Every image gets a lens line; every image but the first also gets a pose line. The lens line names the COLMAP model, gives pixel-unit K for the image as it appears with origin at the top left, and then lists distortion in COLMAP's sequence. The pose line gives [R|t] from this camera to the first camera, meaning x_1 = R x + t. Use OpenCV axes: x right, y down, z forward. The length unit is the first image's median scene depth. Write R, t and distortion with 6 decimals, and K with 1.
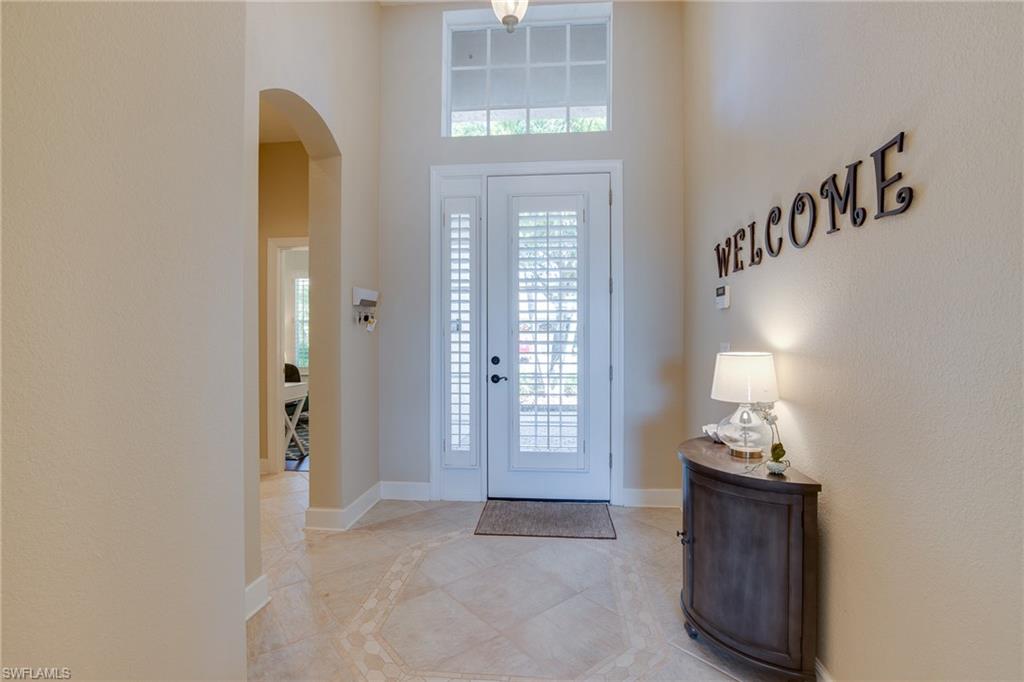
lens RADIAL K [[472.5, 0, 520.5], [0, 472.5, 338.0], [0, 0, 1]] dist [-0.034749, 0.005718]
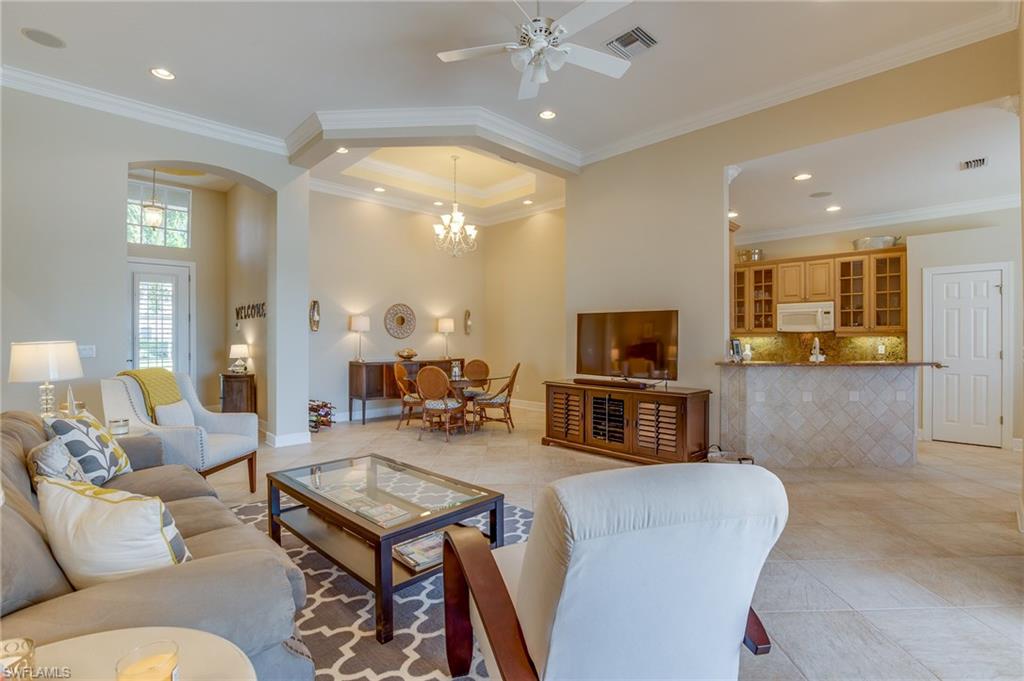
lens RADIAL K [[472.5, 0, 520.5], [0, 472.5, 337.5], [0, 0, 1]] dist [-0.034749, 0.005718]
pose [[0.650715, -0.001556, 0.759321, -0.494884], [0.002771, 0.999996, -0.000325, -0.009877], [-0.759317, 0.002315, 0.650717, -1.748133]]
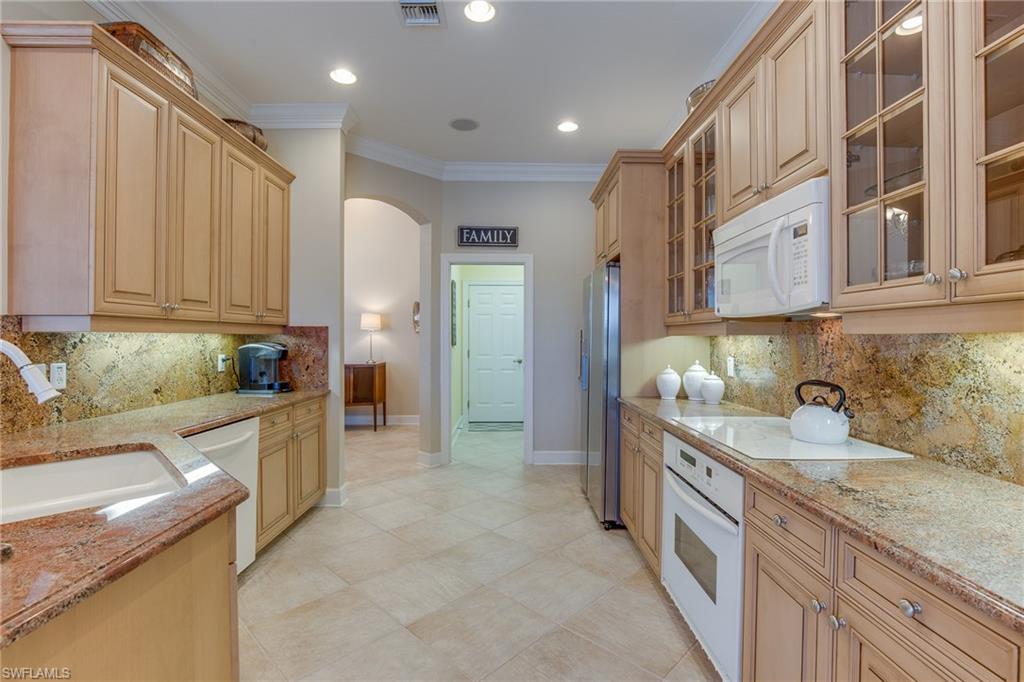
lens RADIAL K [[472.5, 0, 520.5], [0, 472.5, 338.0], [0, 0, 1]] dist [-0.034749, 0.005718]
pose [[0.994323, 0.001457, 0.106393, 1.609967], [-0.001353, 0.999999, -0.001049, -0.005661], [-0.106394, 0.000899, 0.994324, -1.880677]]
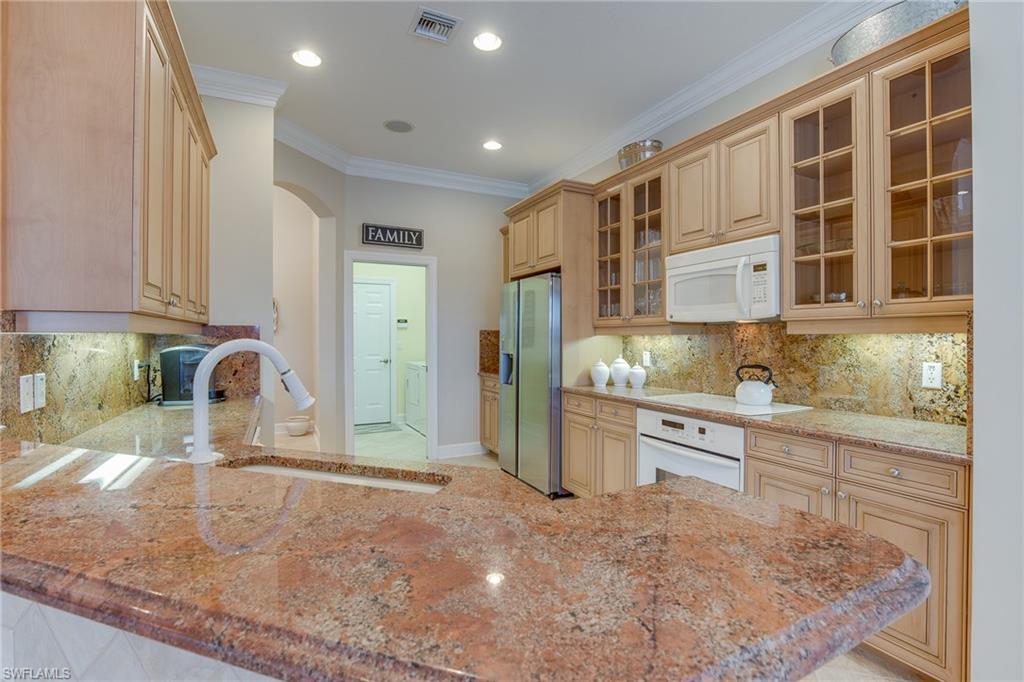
lens RADIAL K [[472.5, 0, 520.5], [0, 472.5, 338.0], [0, 0, 1]] dist [-0.034749, 0.005718]
pose [[0.847077, -0.003623, 0.531457, 1.230974], [0.003422, 0.999993, 0.001361, -0.006924], [-0.531458, 0.000666, 0.847084, -1.863208]]
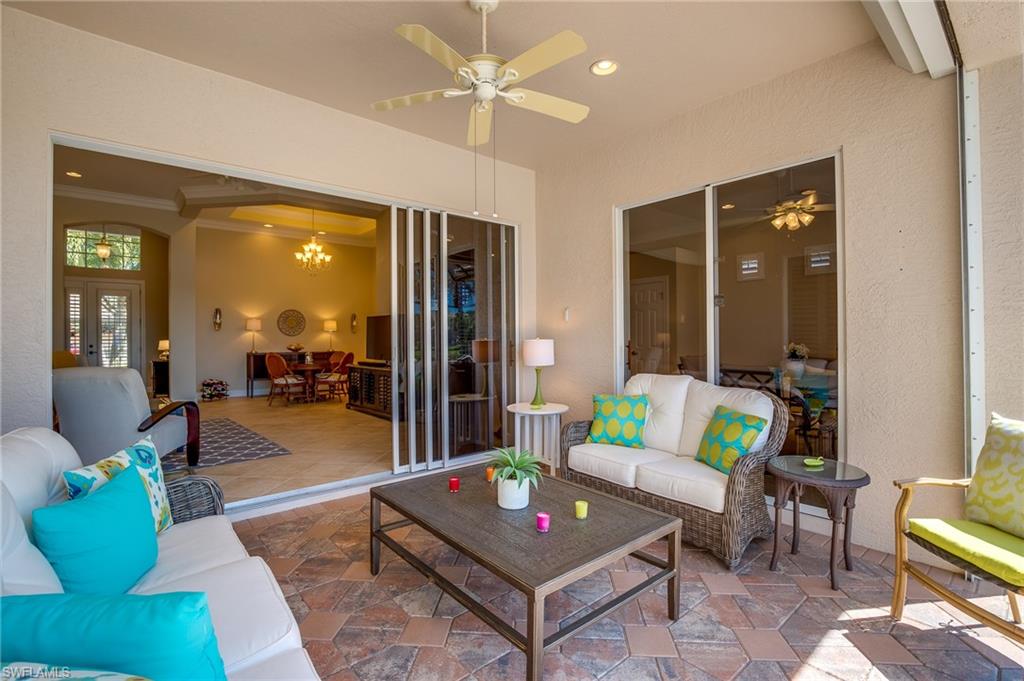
lens RADIAL K [[472.5, 0, 520.5], [0, 472.5, 337.5], [0, 0, 1]] dist [-0.034749, 0.005718]
pose [[0.696010, -0.004461, 0.718019, -0.265156], [0.008142, 0.999965, -0.001681, 0.021982], [-0.717986, 0.007016, 0.696022, -3.051881]]
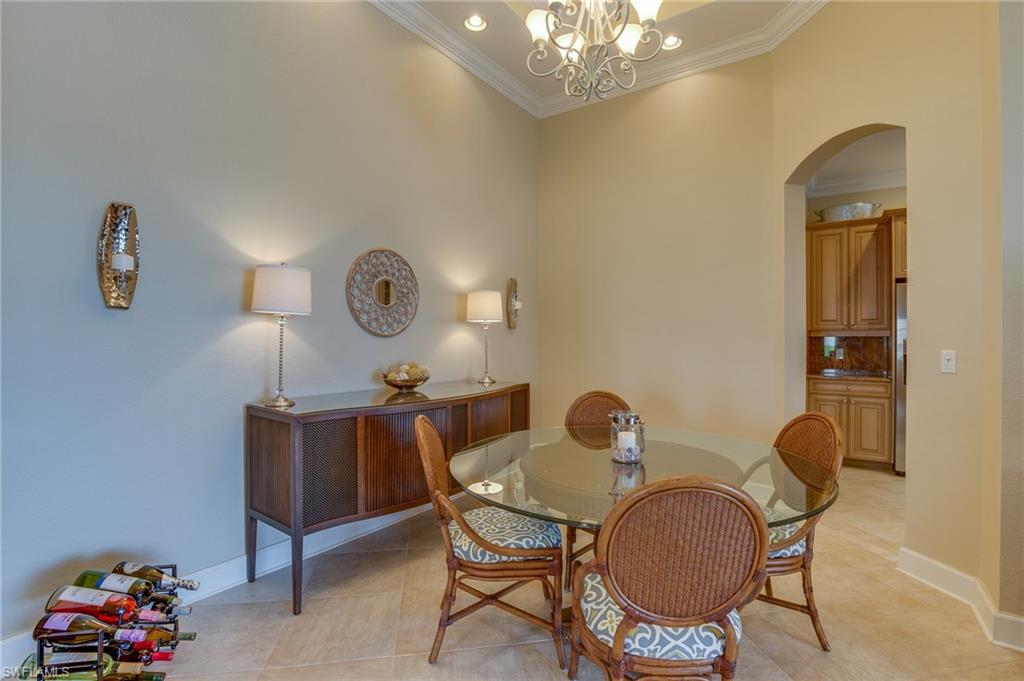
lens RADIAL K [[472.5, 0, 520.5], [0, 472.5, 337.5], [0, 0, 1]] dist [-0.034749, 0.005718]
pose [[0.496599, 0.002057, 0.867977, 0.251469], [-0.000770, 0.999998, -0.001930, -0.005151], [-0.867980, 0.000290, 0.496600, -0.412988]]
